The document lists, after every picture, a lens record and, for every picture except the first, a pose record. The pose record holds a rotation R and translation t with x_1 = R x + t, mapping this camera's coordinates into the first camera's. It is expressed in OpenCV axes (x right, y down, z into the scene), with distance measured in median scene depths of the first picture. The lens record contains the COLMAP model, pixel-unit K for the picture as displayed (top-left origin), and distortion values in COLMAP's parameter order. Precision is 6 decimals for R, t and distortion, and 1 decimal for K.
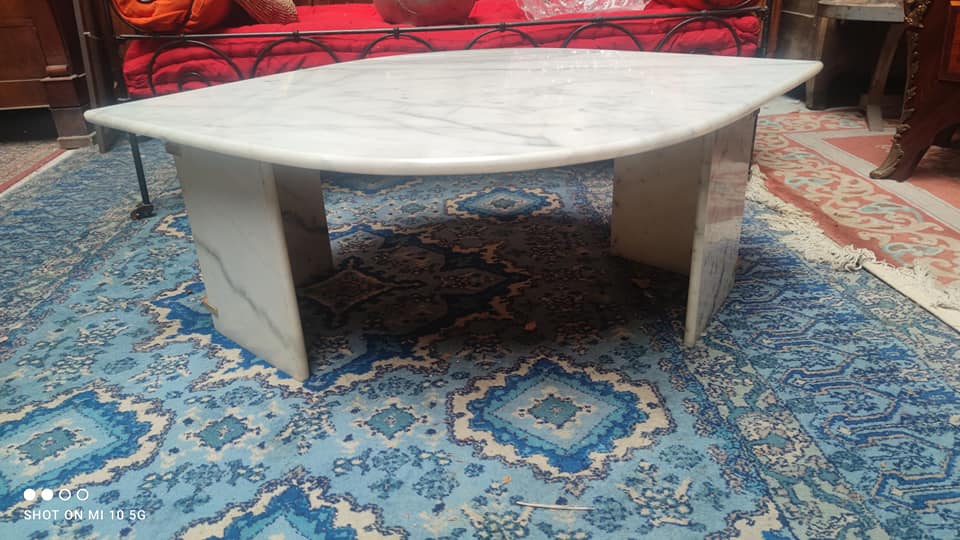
lens RADIAL K [[710.3, 0, 491.3], [0, 710.3, 268.3], [0, 0, 1]] dist [0.053414, -0.059707]
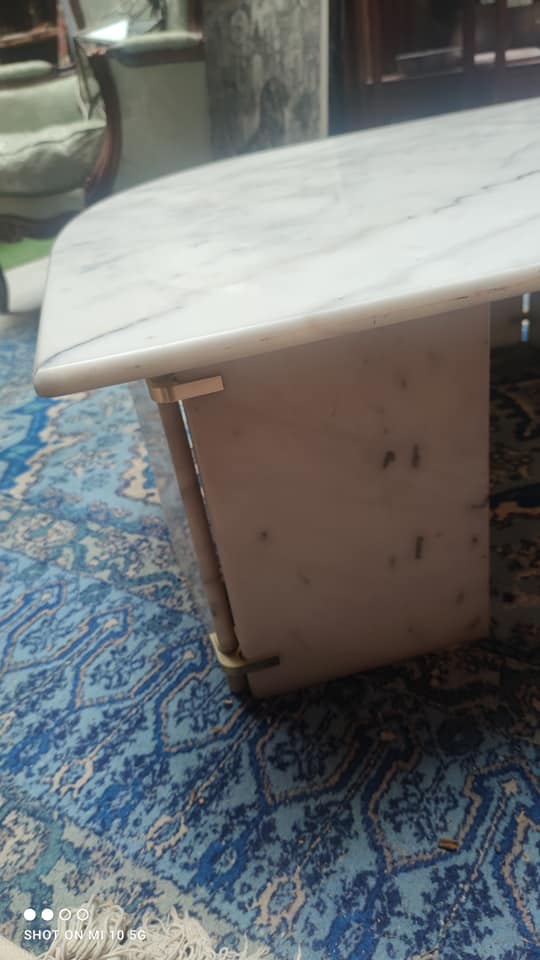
lens RADIAL K [[710.3, 0, 266.6], [0, 710.3, 487.0], [0, 0, 1]] dist [0.053414, -0.059707]
pose [[-0.609363, 0.523461, -0.595538, 0.693918], [-0.172837, 0.645340, 0.744086, -0.587072], [0.773824, 0.556349, -0.302773, 1.357218]]
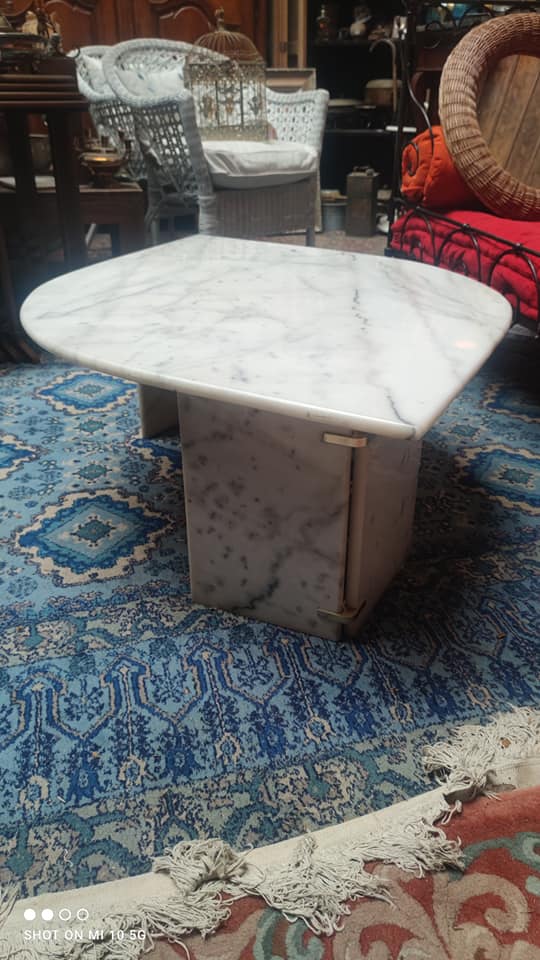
lens RADIAL K [[710.3, 0, 271.9], [0, 710.3, 476.1], [0, 0, 1]] dist [0.053414, -0.059707]
pose [[0.177650, 0.509725, -0.841796, 1.109046], [-0.430970, 0.809309, 0.399103, -0.501132], [0.884706, 0.291888, 0.363450, 0.738463]]
